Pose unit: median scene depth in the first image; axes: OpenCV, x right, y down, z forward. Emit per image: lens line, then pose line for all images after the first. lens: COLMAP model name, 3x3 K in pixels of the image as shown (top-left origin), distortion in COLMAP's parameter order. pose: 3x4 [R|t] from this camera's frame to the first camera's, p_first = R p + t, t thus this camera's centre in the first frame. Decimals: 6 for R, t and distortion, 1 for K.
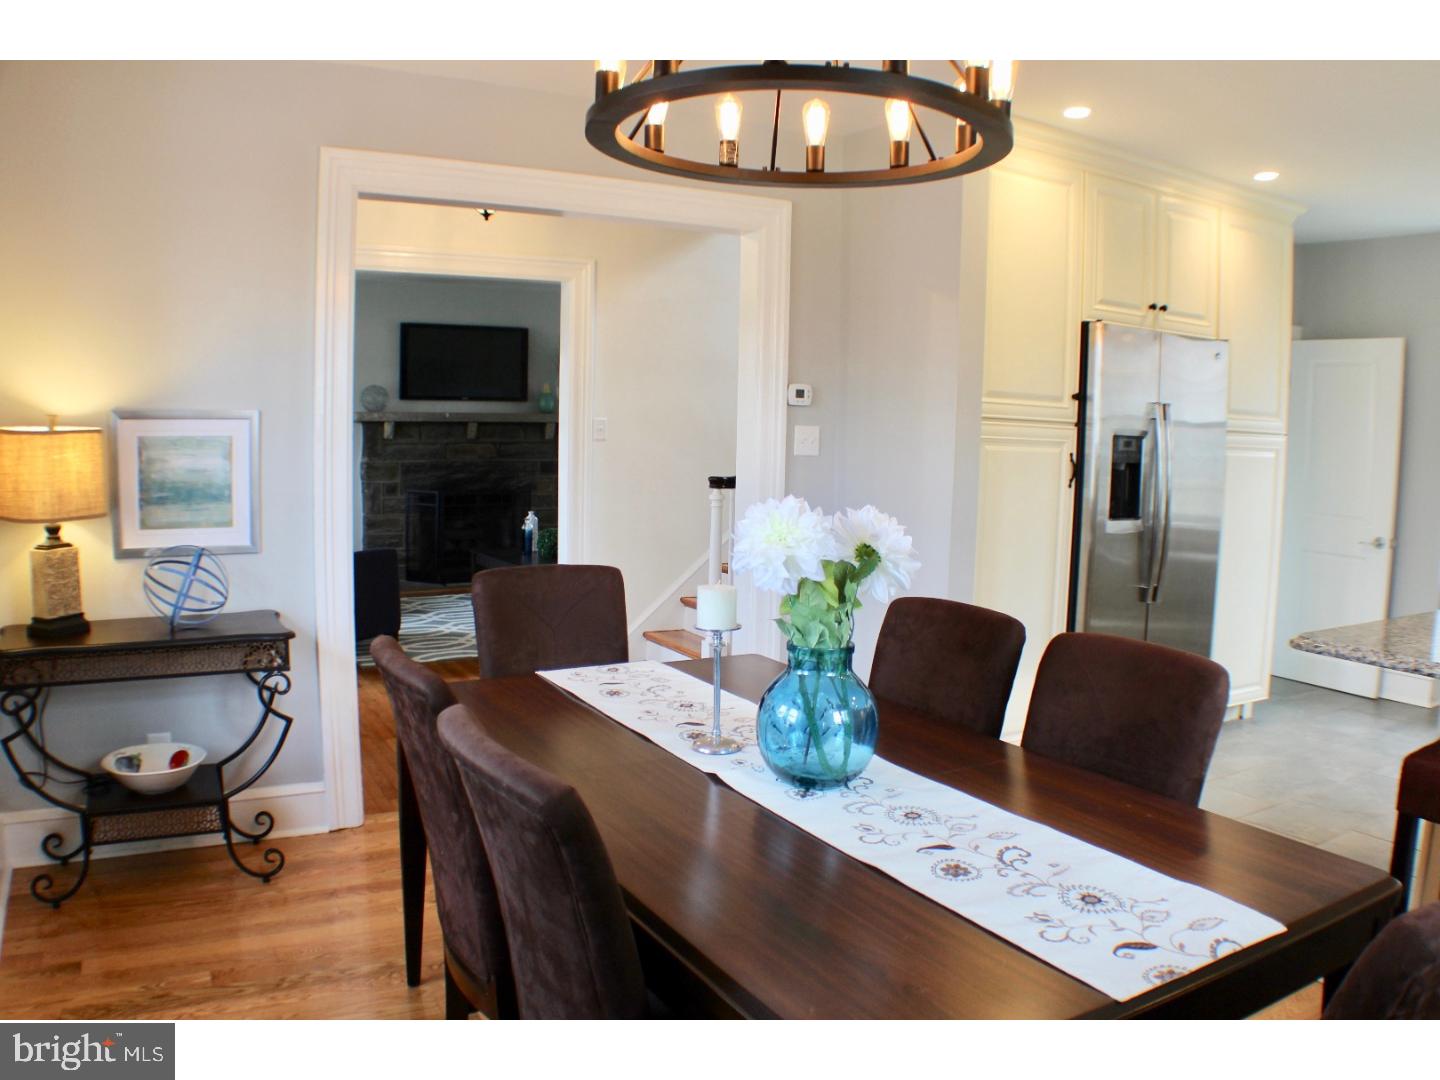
lens RADIAL K [[1113.4, 0, 669.9], [0, 1113.4, 522.8], [0, 0, 1]] dist [-0.208319, 0.057397]
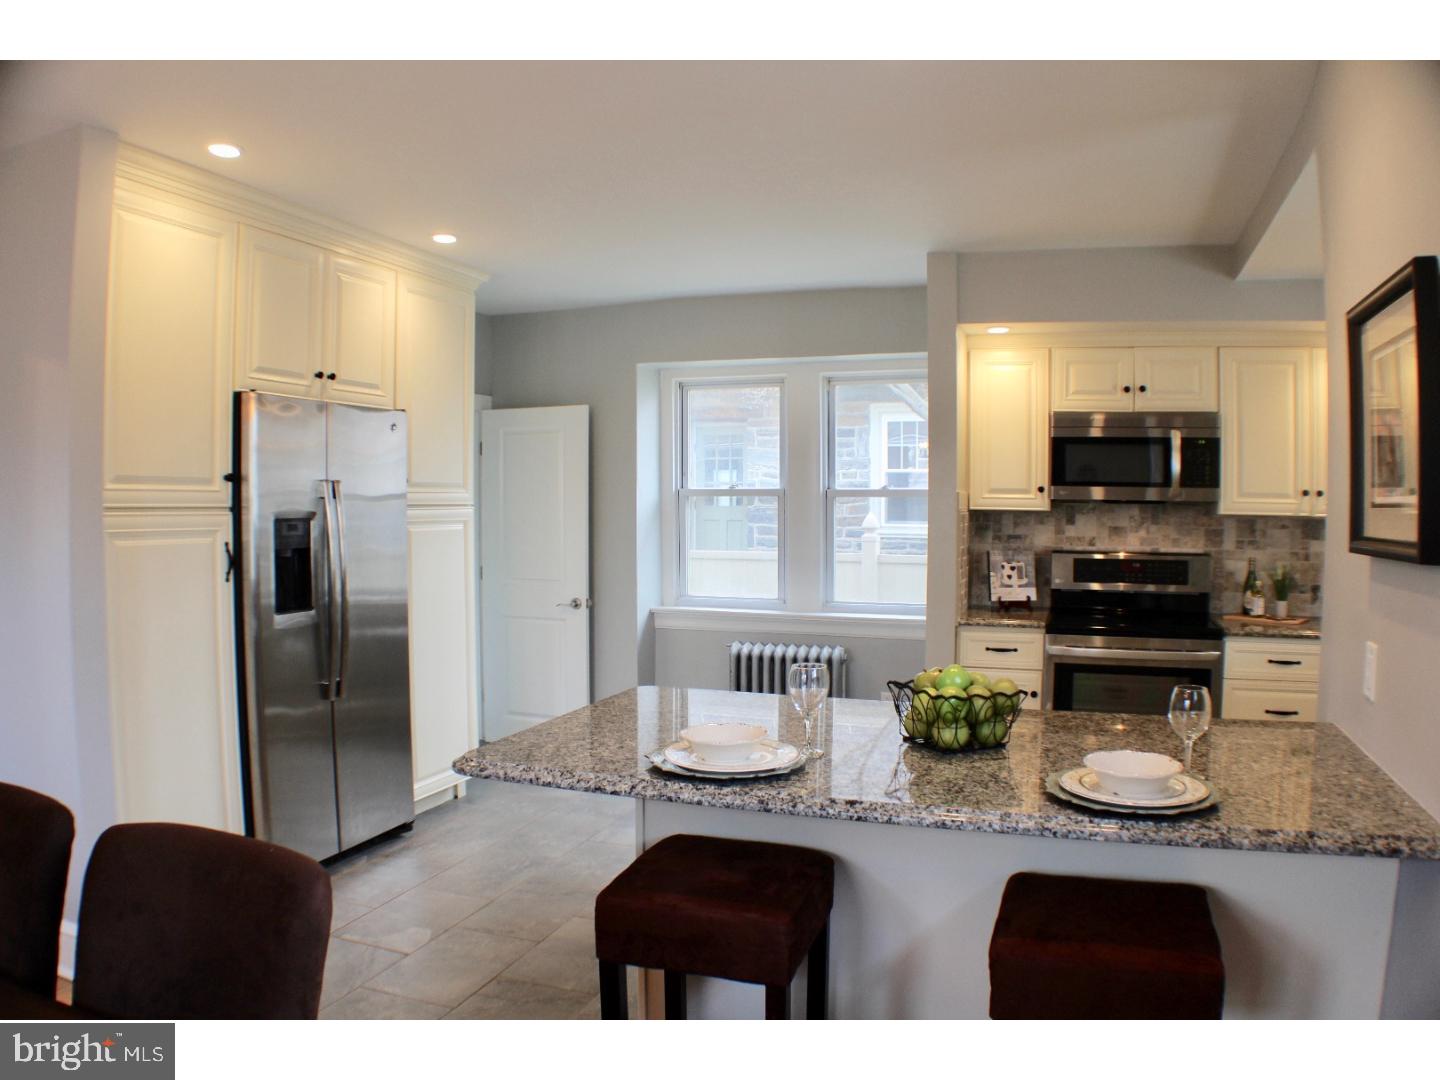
lens RADIAL K [[1113.4, 0, 669.9], [0, 1113.4, 522.8], [0, 0, 1]] dist [-0.208319, 0.057397]
pose [[0.772434, -0.037082, 0.634012, 0.097398], [0.079132, 0.996134, -0.038147, -0.018338], [-0.630146, 0.079637, 0.772382, 0.102339]]
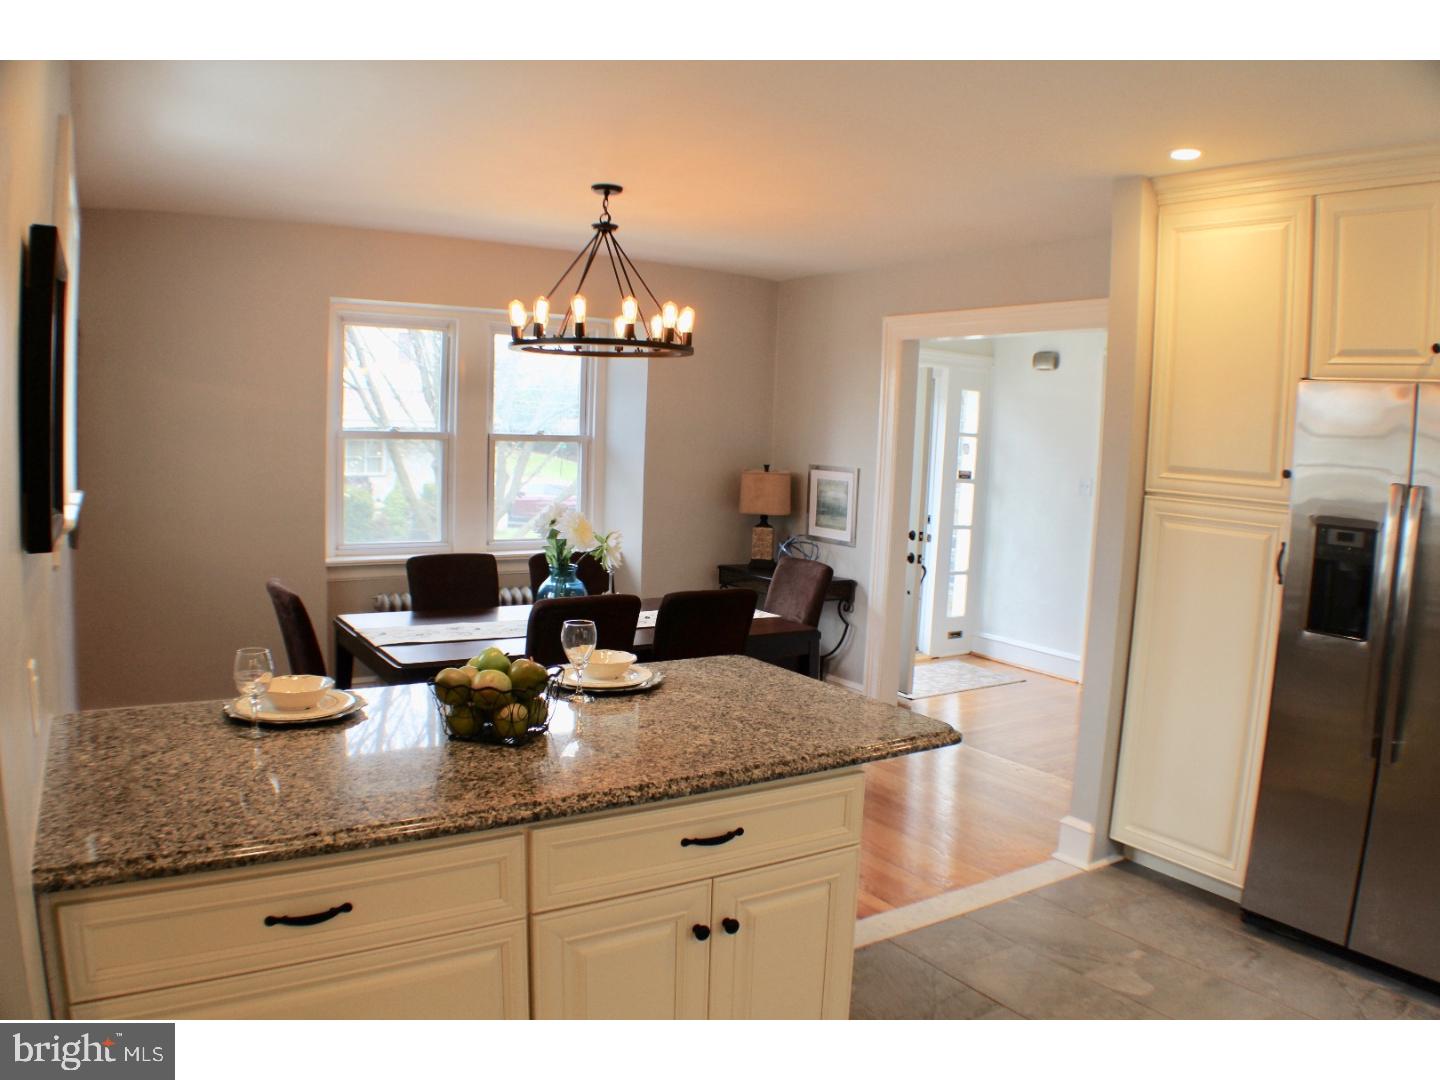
lens RADIAL K [[1091.4, 0, 720.0], [0, 1091.4, 540.0], [0, 0, 1]] dist [-0.212369, 0.073369]
pose [[0.061705, 0.074982, -0.995274, 1.124461], [-0.140857, 0.987848, 0.065690, -0.057177], [0.988105, 0.136138, 0.071517, 0.520866]]
